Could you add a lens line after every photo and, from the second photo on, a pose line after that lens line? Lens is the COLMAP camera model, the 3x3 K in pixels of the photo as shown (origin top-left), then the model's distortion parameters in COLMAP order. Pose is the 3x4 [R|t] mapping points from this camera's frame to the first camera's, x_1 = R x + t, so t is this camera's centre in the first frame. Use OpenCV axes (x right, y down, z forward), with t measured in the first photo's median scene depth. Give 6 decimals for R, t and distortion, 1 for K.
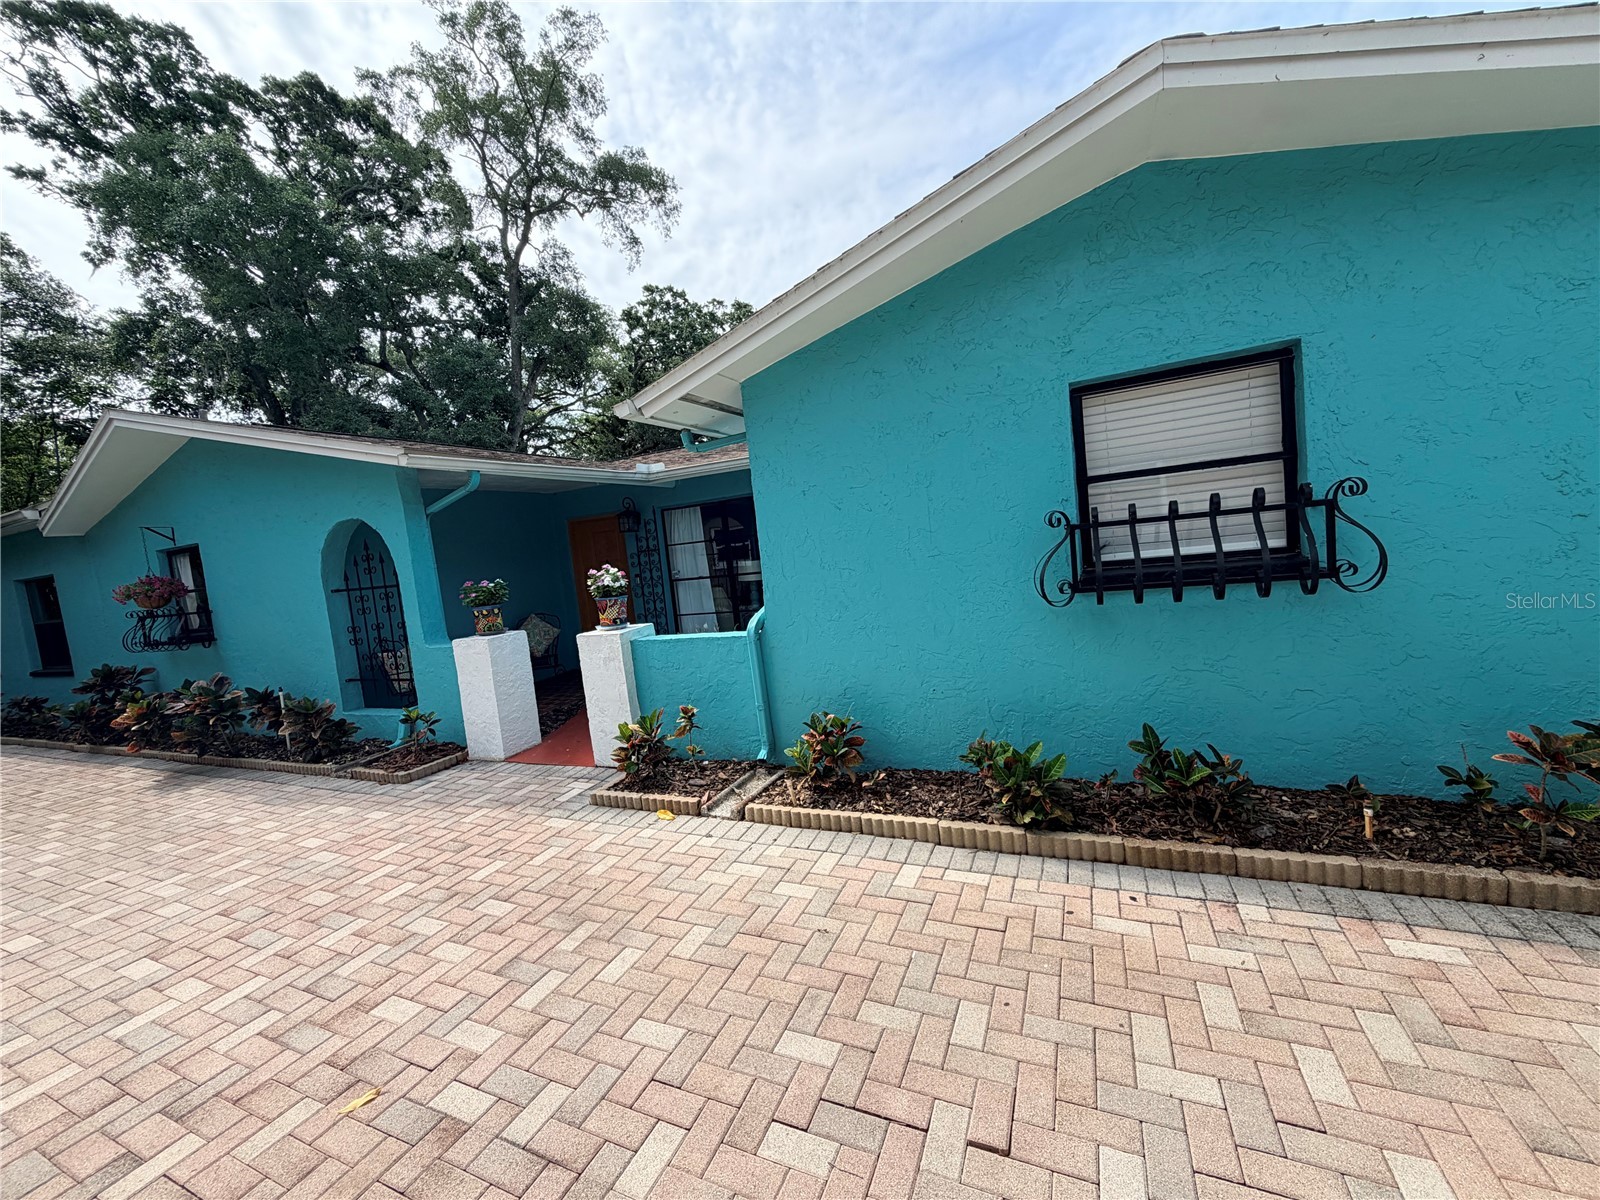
lens RADIAL K [[641.3, 0, 800.0], [0, 641.3, 600.0], [0, 0, 1]] dist [0.000530, -0.000702]
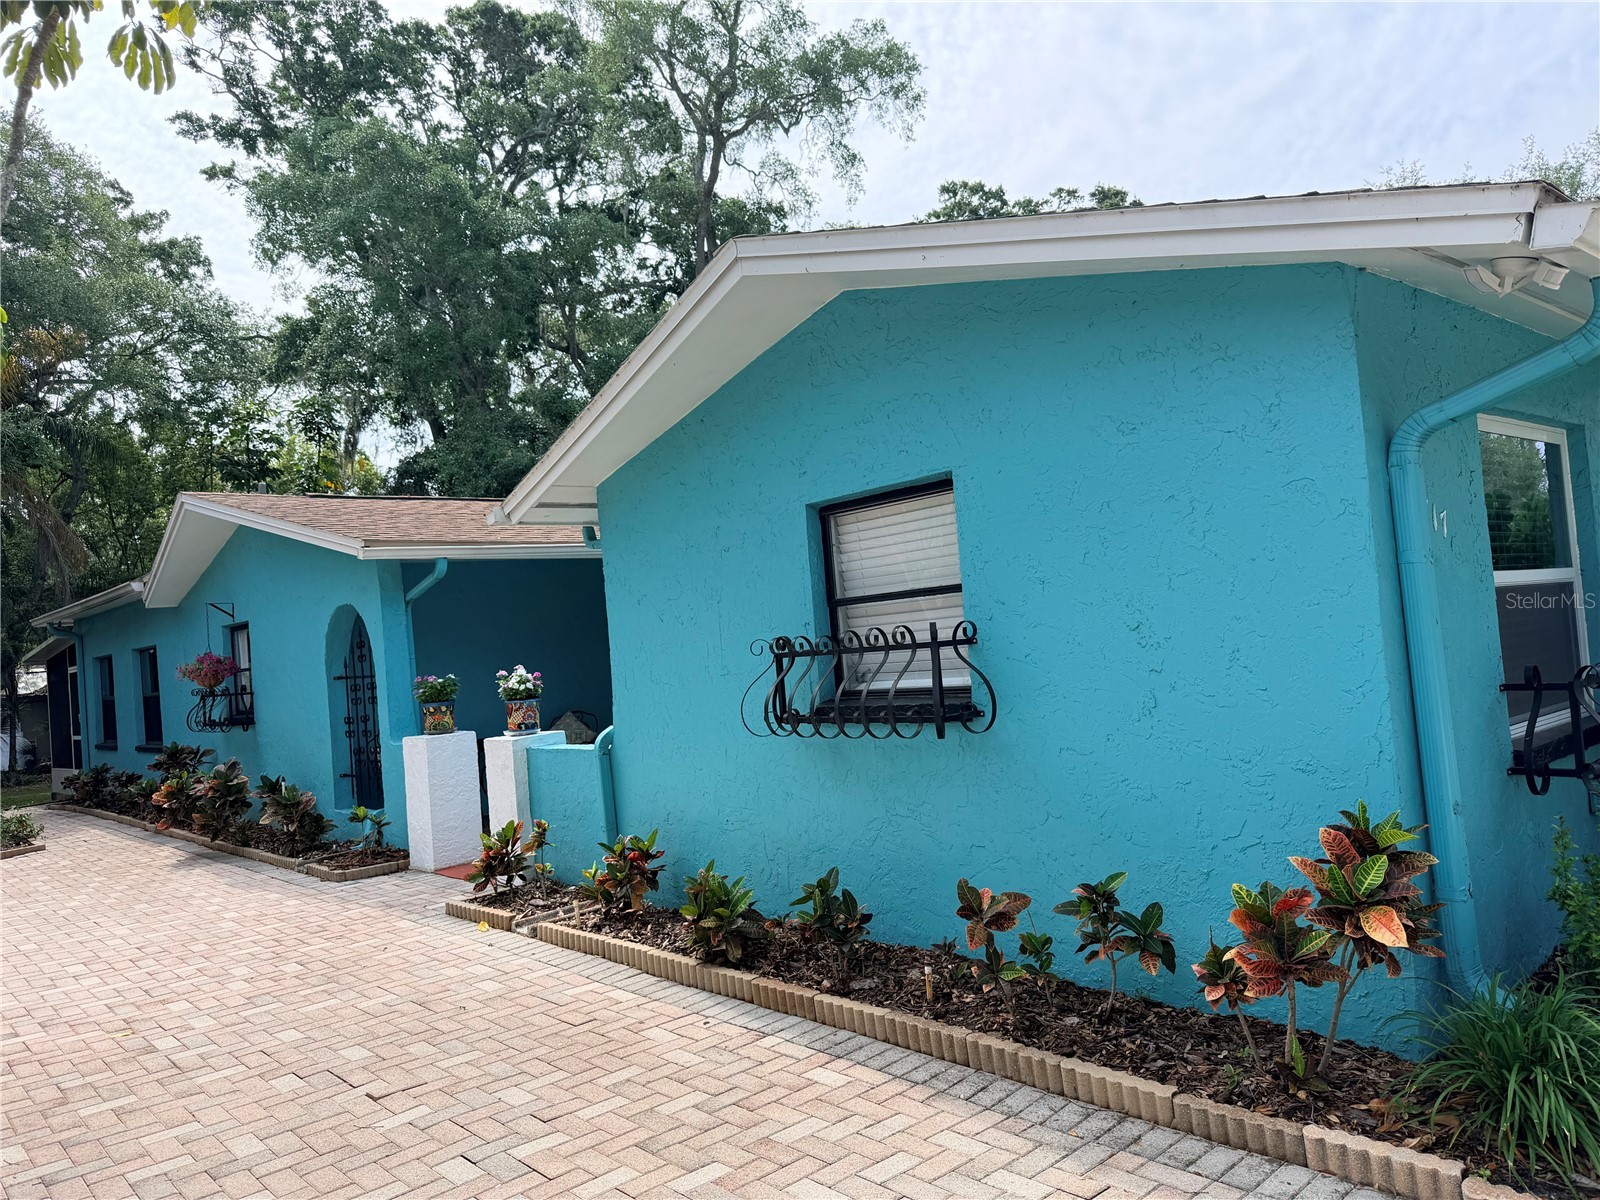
lens RADIAL K [[1172.7, 0, 811.9], [0, 1172.7, 599.5], [0, 0, 1]] dist [0.050385, -0.081190]
pose [[0.915601, 0.013353, -0.401867, 0.634442], [-0.045337, 0.996503, -0.070183, -0.040809], [0.399525, 0.082479, 0.913004, -0.325387]]
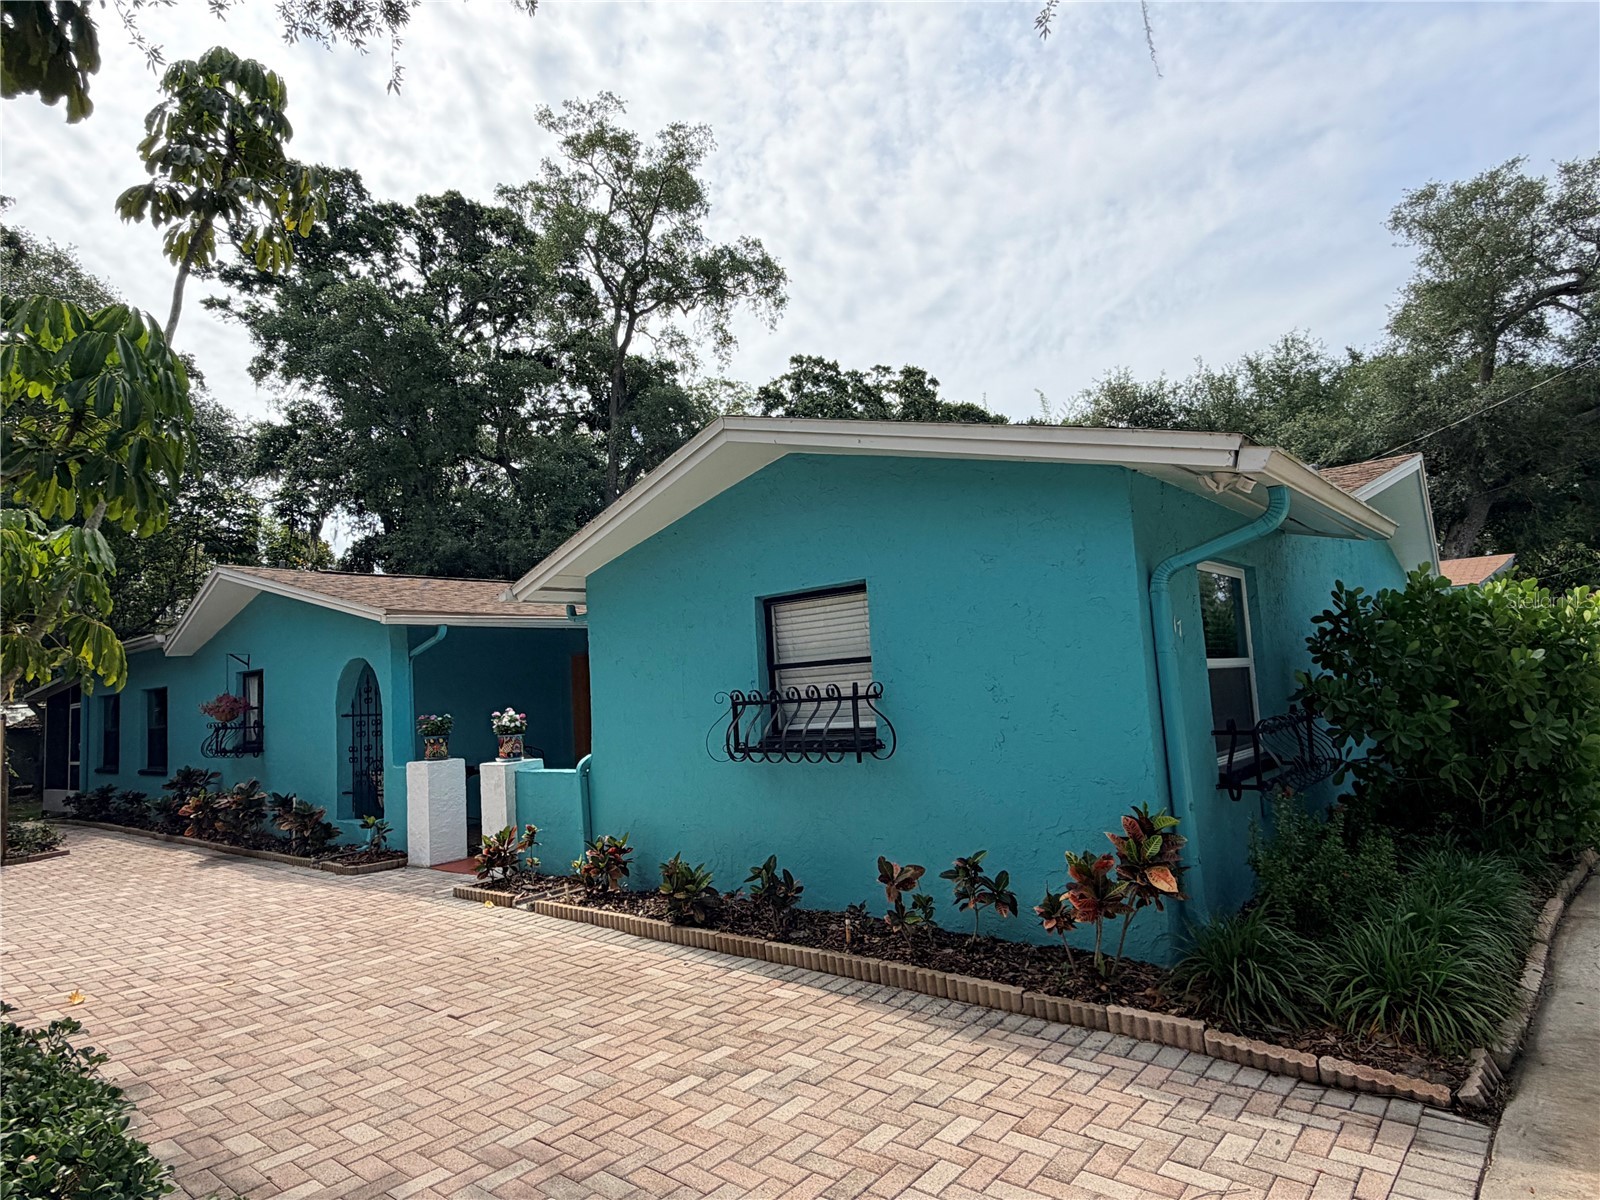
lens RADIAL K [[924.9, 0, 800.0], [0, 924.9, 600.0], [0, 0, 1]] dist [-0.000364, -0.000976]
pose [[0.962185, 0.020608, -0.271617, 0.586124], [-0.063205, 0.986811, -0.149029, -0.024788], [0.264963, 0.160561, 0.950797, -0.474388]]
